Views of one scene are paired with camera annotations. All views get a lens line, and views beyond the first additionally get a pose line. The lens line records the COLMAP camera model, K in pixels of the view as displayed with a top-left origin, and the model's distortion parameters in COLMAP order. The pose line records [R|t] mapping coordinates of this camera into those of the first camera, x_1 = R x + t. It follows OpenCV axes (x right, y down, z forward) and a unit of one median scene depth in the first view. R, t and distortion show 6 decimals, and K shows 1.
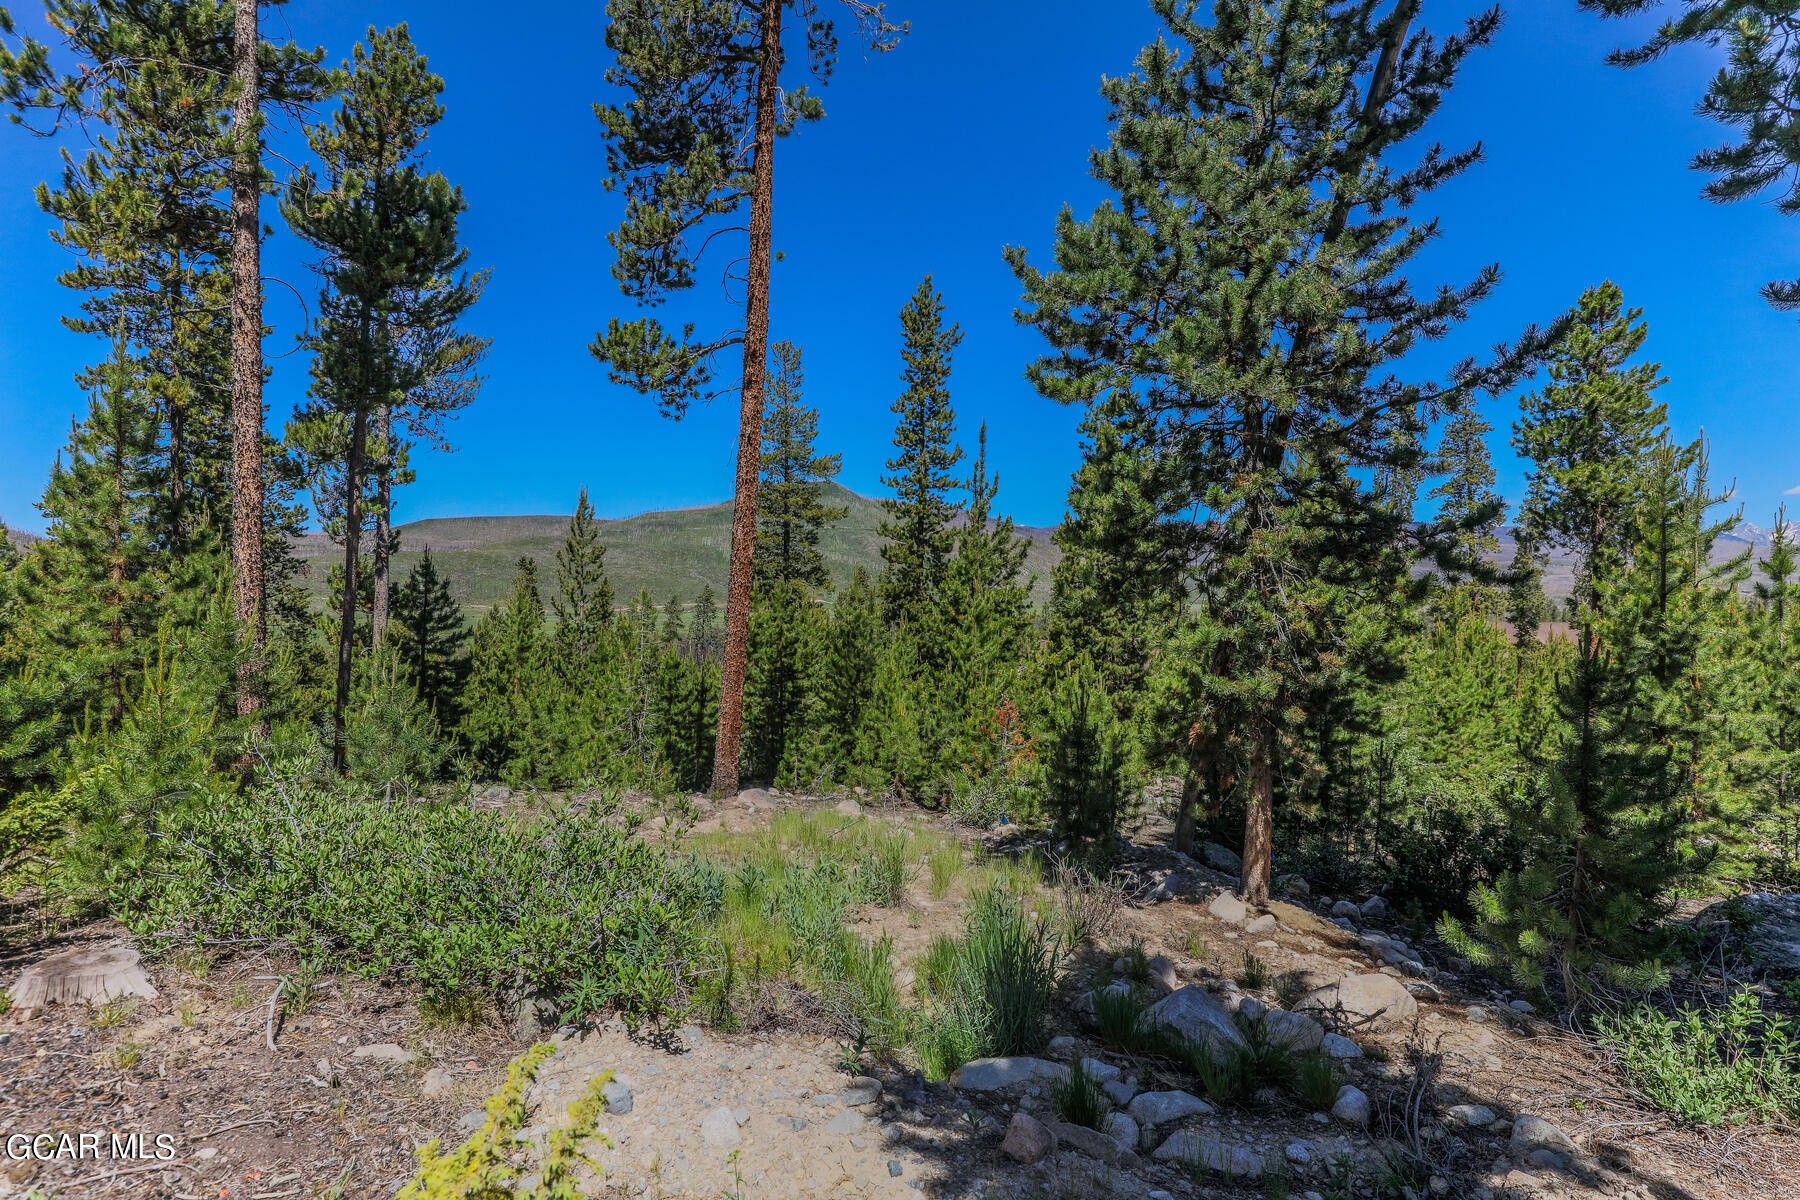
lens RADIAL K [[882.3, 0, 900.3], [0, 882.3, 587.3], [0, 0, 1]] dist [-0.020623, 0.000153]
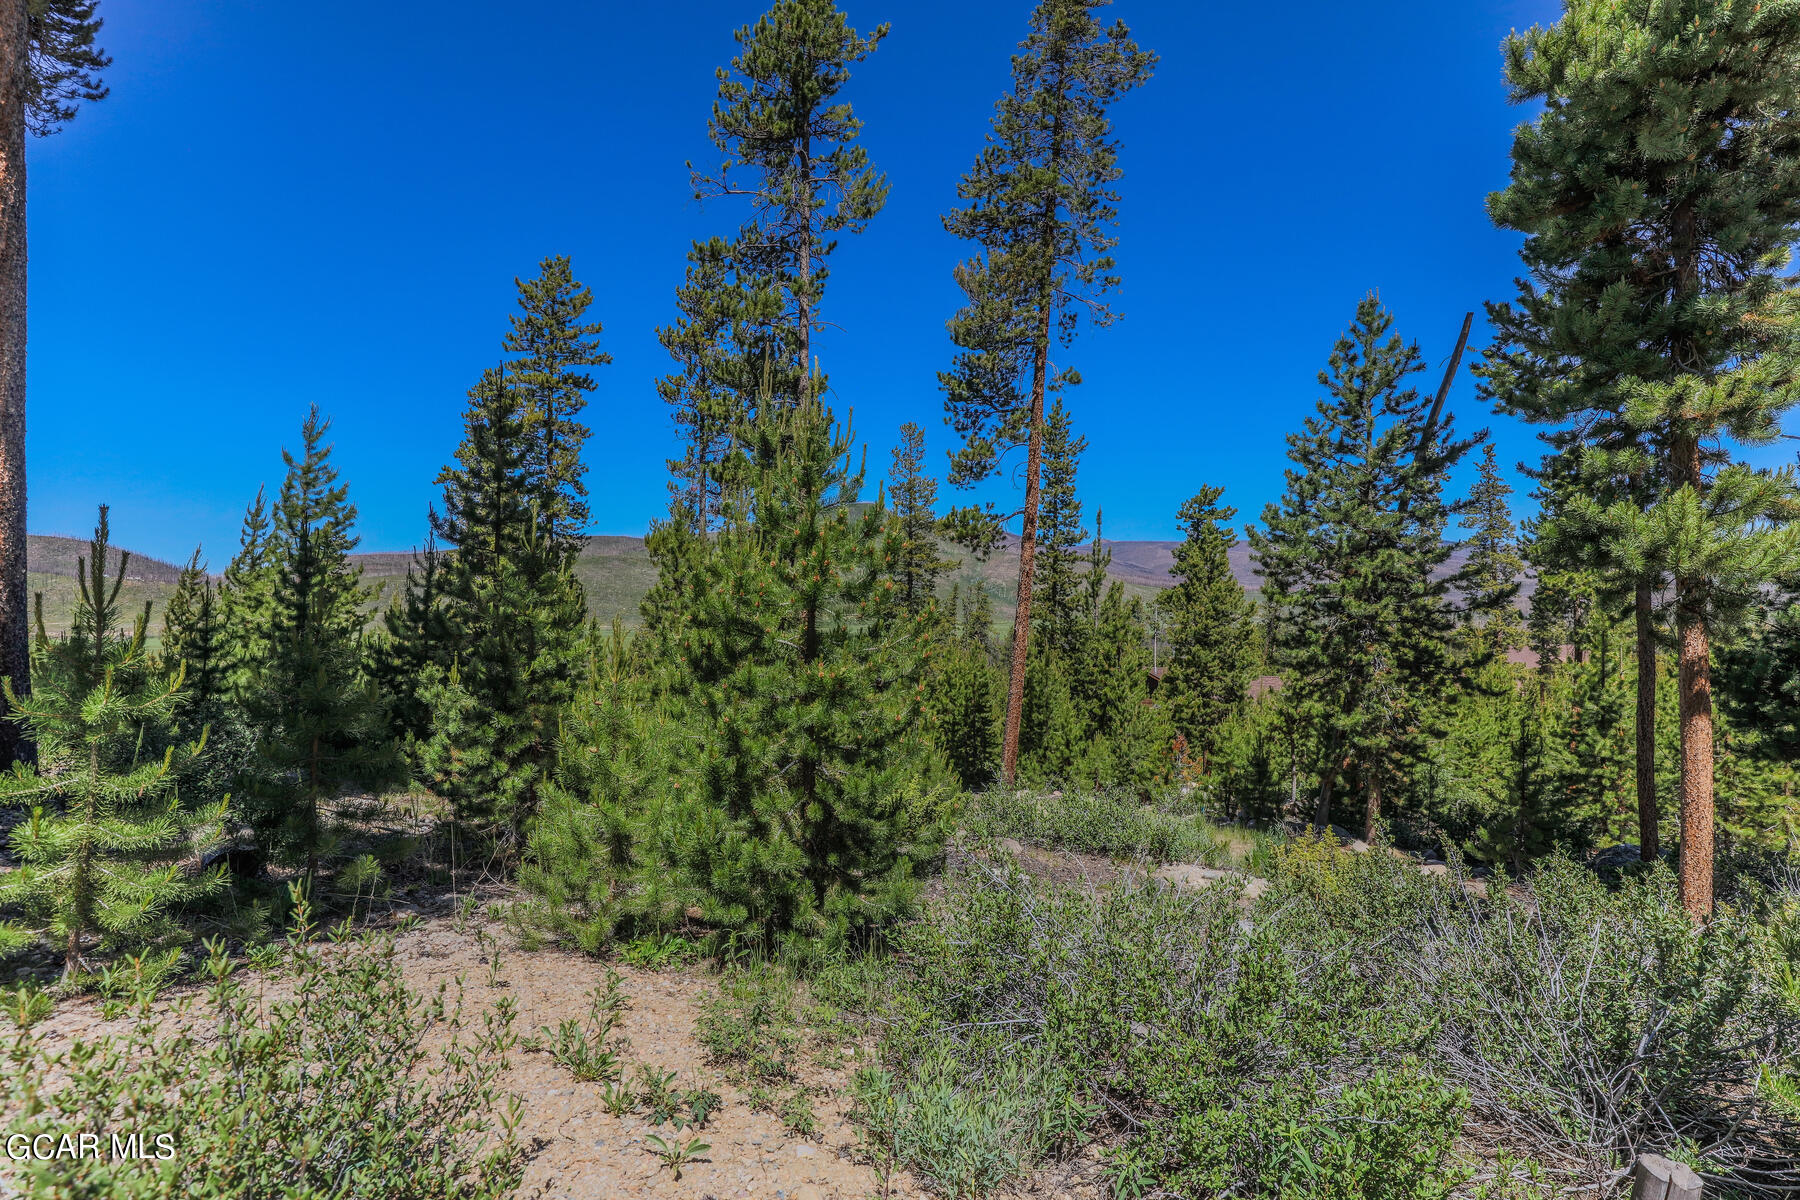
lens RADIAL K [[875.0, 0, 902.0], [0, 875.0, 574.9], [0, 0, 1]] dist [-0.000867, -0.000201]
pose [[0.999790, 0.000644, -0.020506, -0.455160], [-0.001193, 0.999640, -0.026789, -0.150474], [0.020482, 0.026807, 0.999431, -0.749198]]
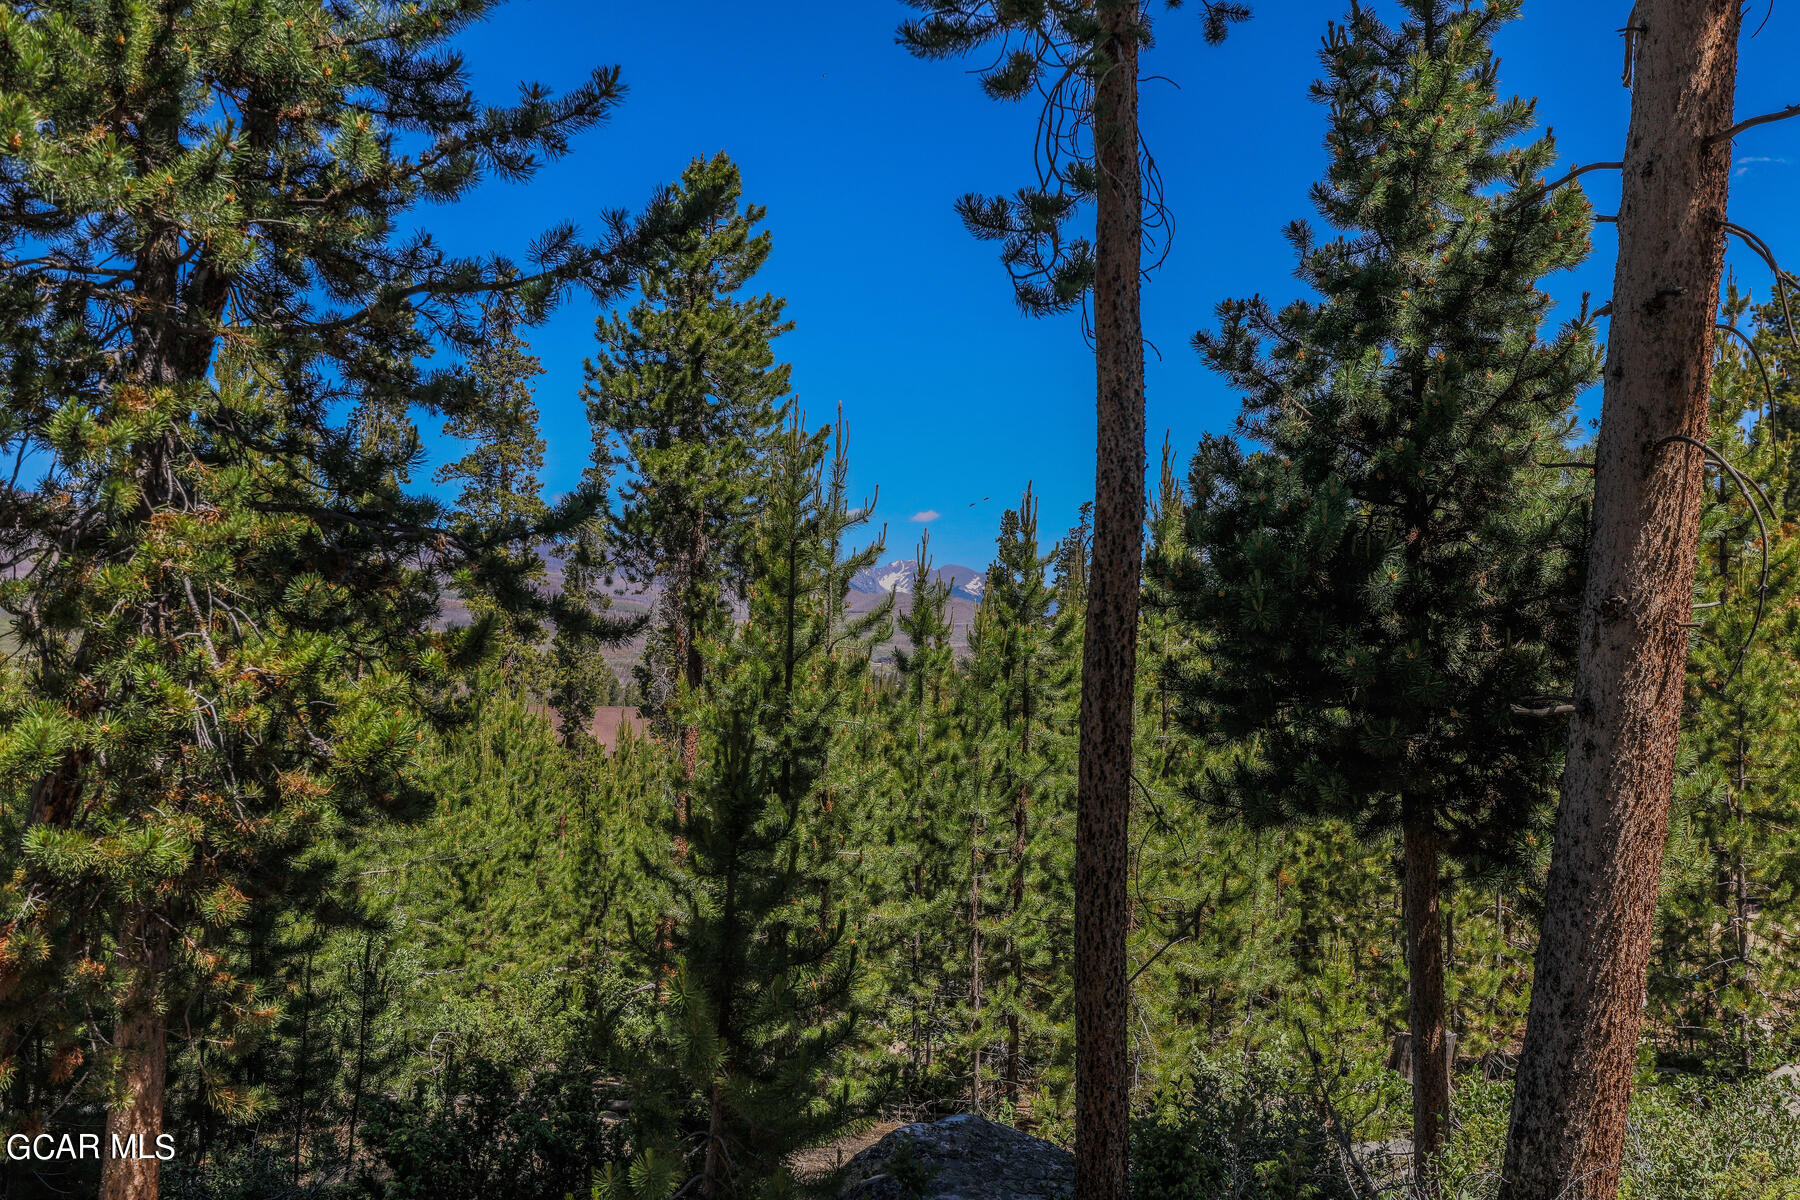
lens RADIAL K [[1804.1, 0, 900.9], [0, 1804.1, 589.1], [0, 0, 1]] dist [-0.003587, 0.017648]
pose [[0.695489, 0.045402, 0.717101, -0.002567], [-0.027264, 0.998951, -0.036804, 0.000844], [-0.718019, 0.006046, 0.695997, 0.036819]]
